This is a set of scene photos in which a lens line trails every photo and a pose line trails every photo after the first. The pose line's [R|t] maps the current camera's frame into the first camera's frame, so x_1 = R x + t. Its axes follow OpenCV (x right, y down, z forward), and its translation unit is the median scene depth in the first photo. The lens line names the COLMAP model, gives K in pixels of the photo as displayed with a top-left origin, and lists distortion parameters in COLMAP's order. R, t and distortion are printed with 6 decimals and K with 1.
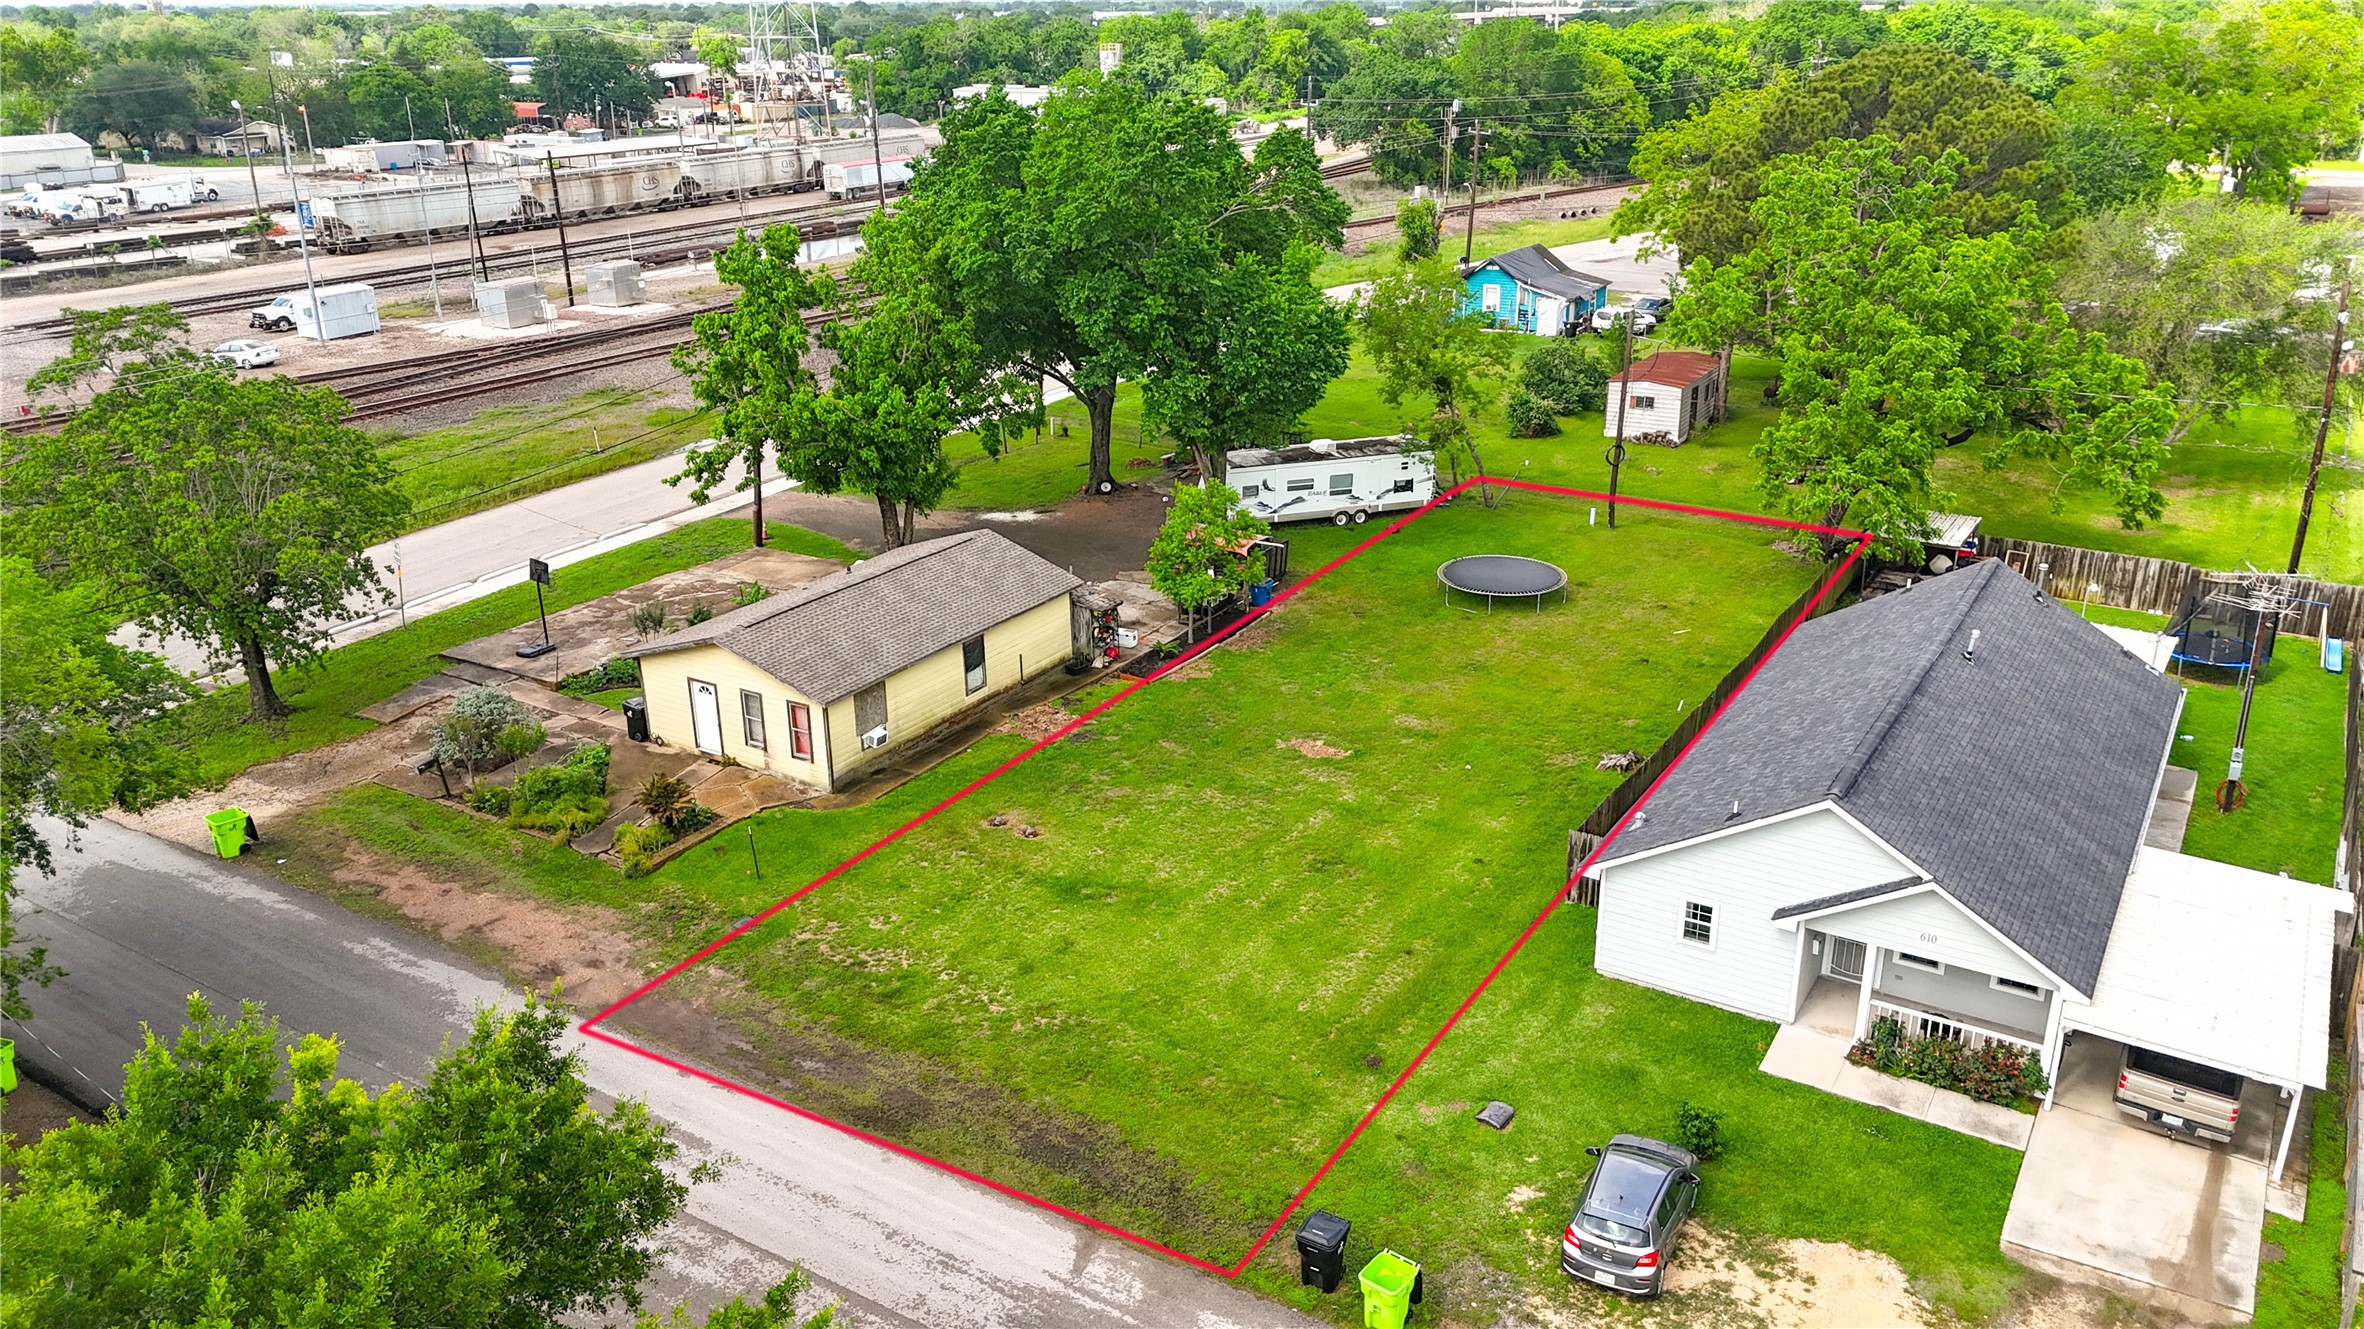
lens RADIAL K [[1739.8, 0, 1176.3], [0, 1739.8, 663.8], [0, 0, 1]] dist [0.070666, -0.066515]
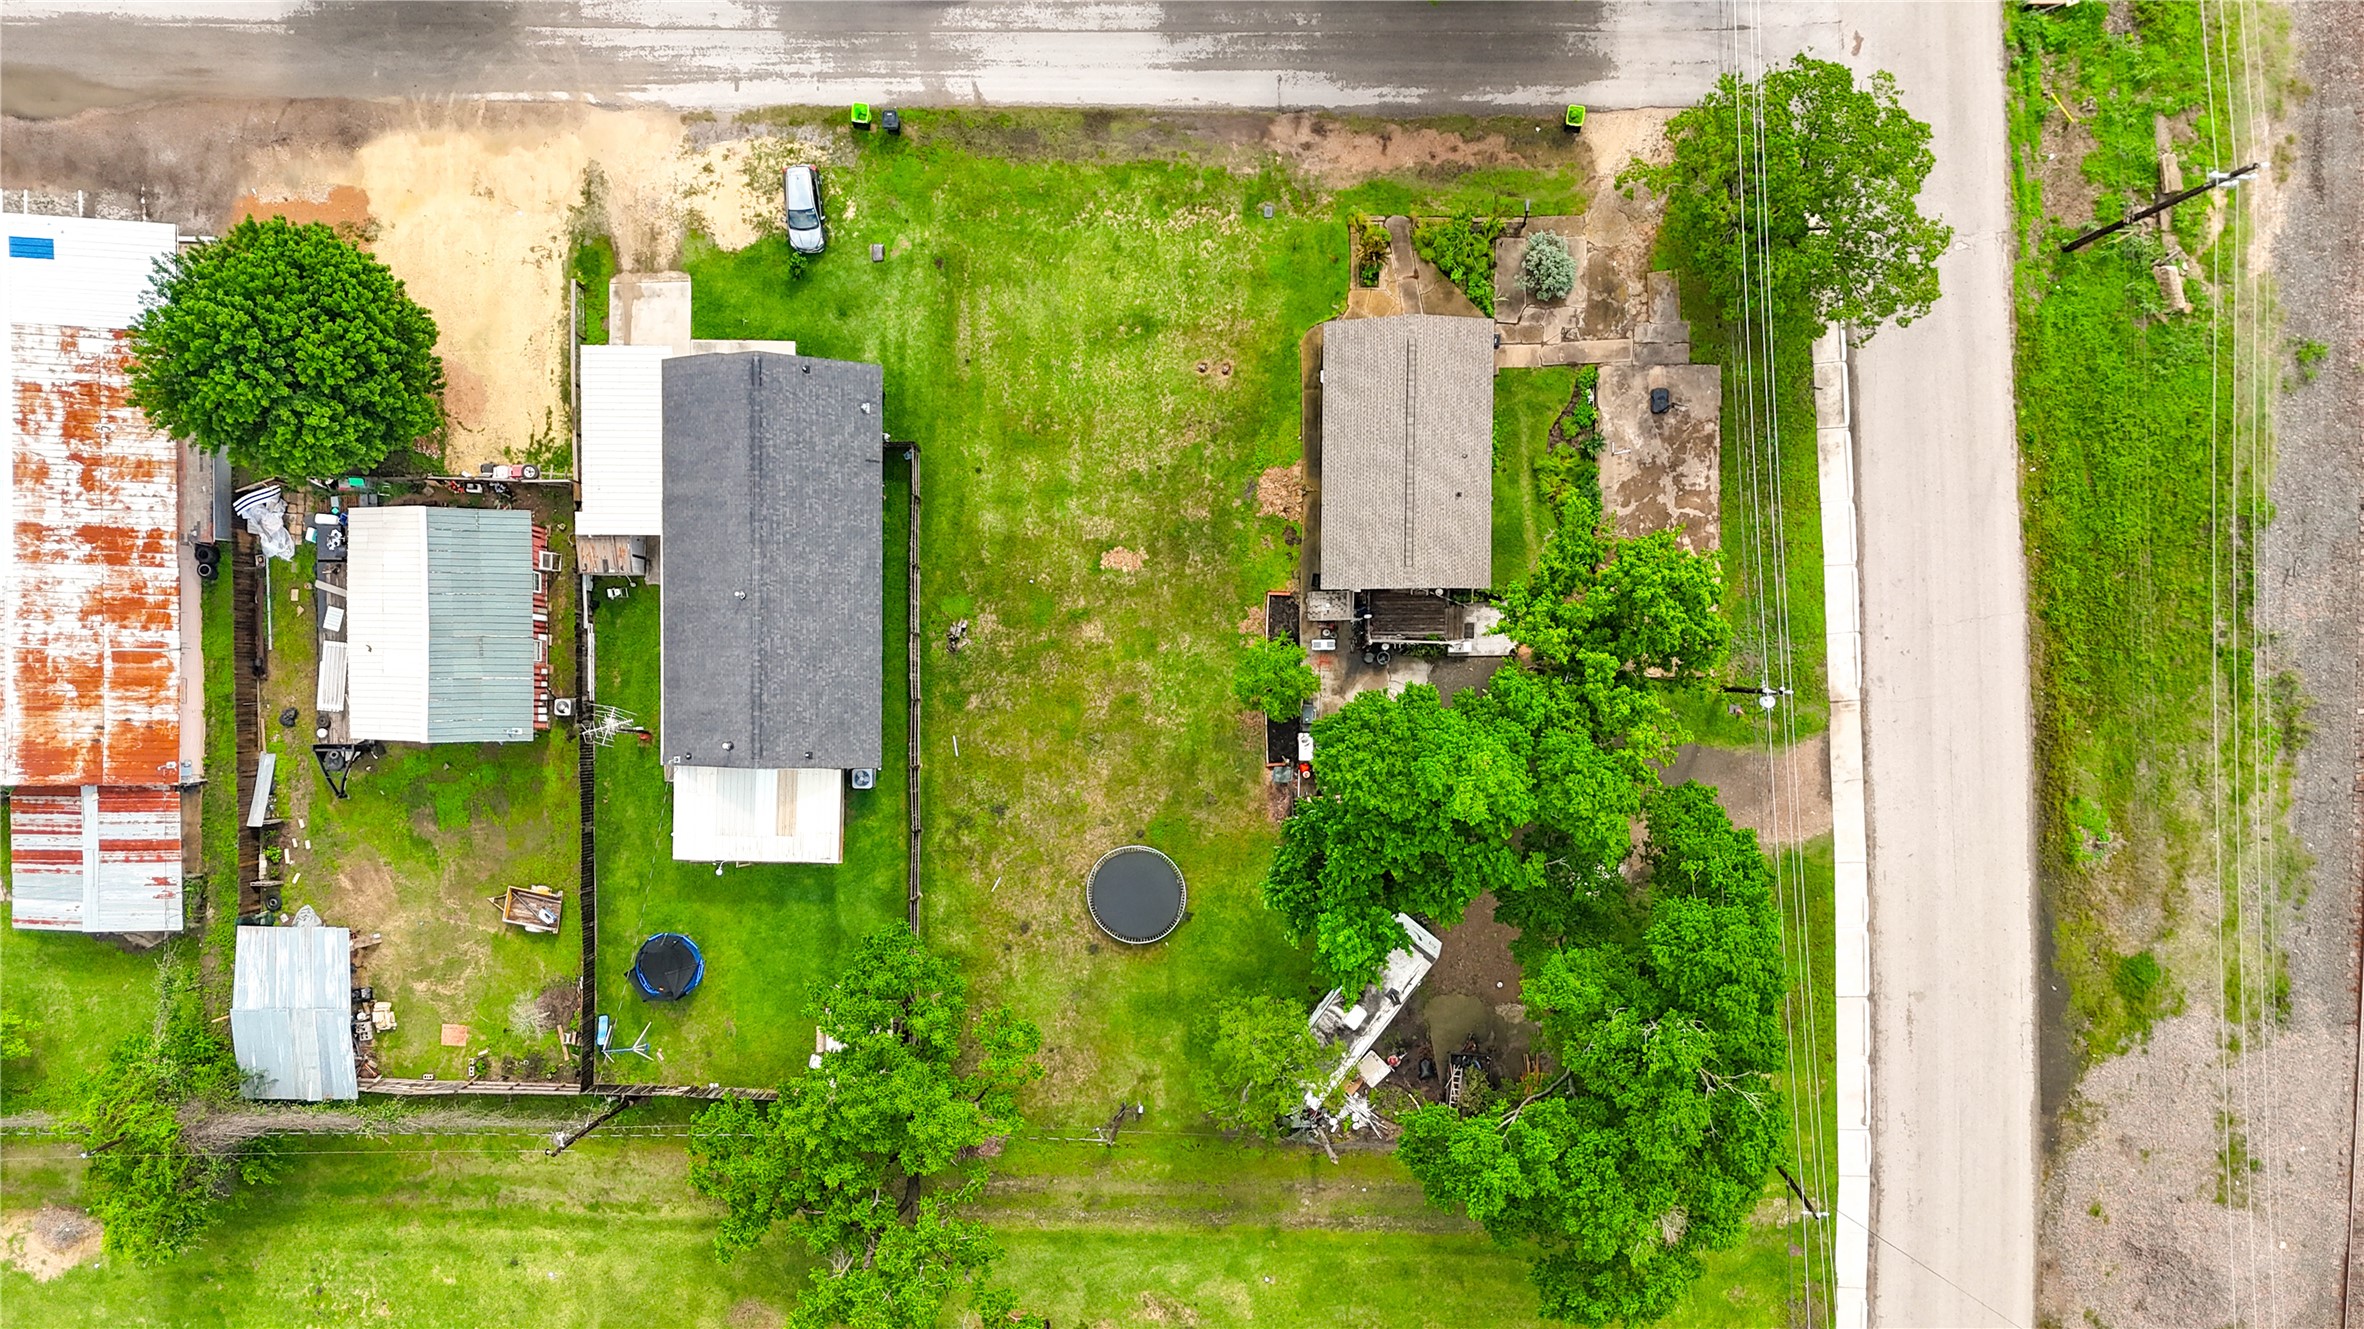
lens RADIAL K [[1739.8, 0, 1197.5], [0, 1739.8, 789.5], [0, 0, 1]] dist [0.070666, -0.066515]
pose [[-0.849013, 0.526867, 0.039858, 0.073556], [-0.174511, -0.350815, 0.920040, -1.633308], [0.498722, 0.774170, 0.389791, 0.607163]]
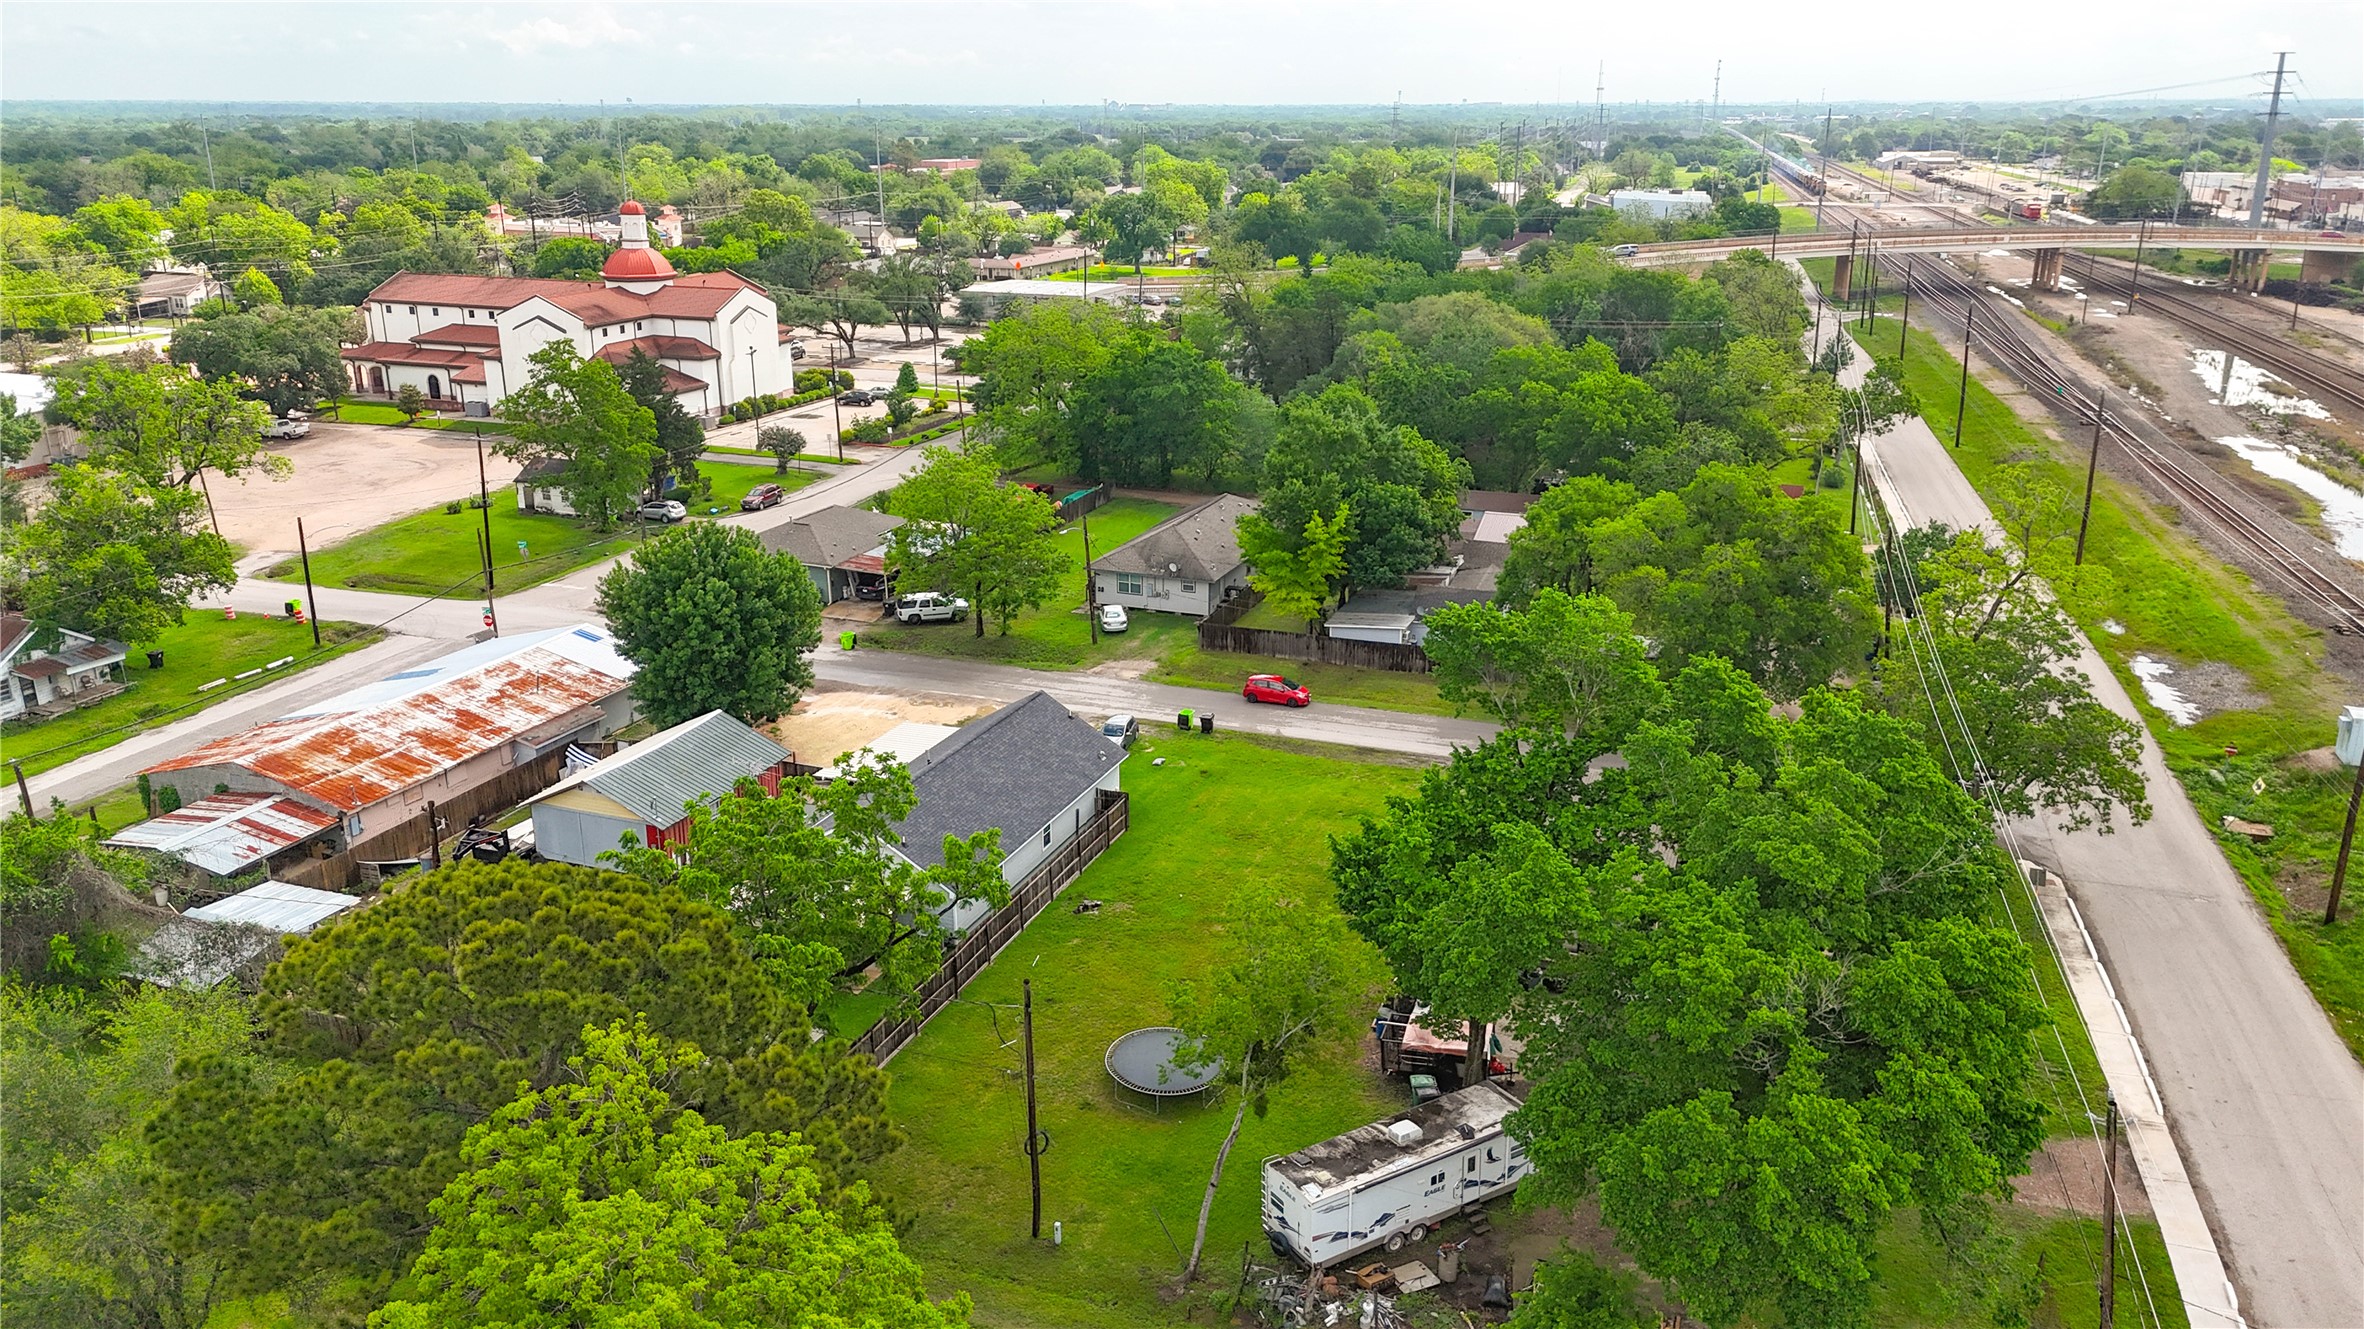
lens RADIAL K [[1739.8, 0, 1190.4], [0, 1739.8, 647.9], [0, 0, 1]] dist [0.070666, -0.066515]
pose [[-0.979081, 0.072316, -0.190185, 0.467275], [-0.060537, 0.788849, 0.611598, -1.153587], [0.194256, 0.610317, -0.767970, 2.184367]]
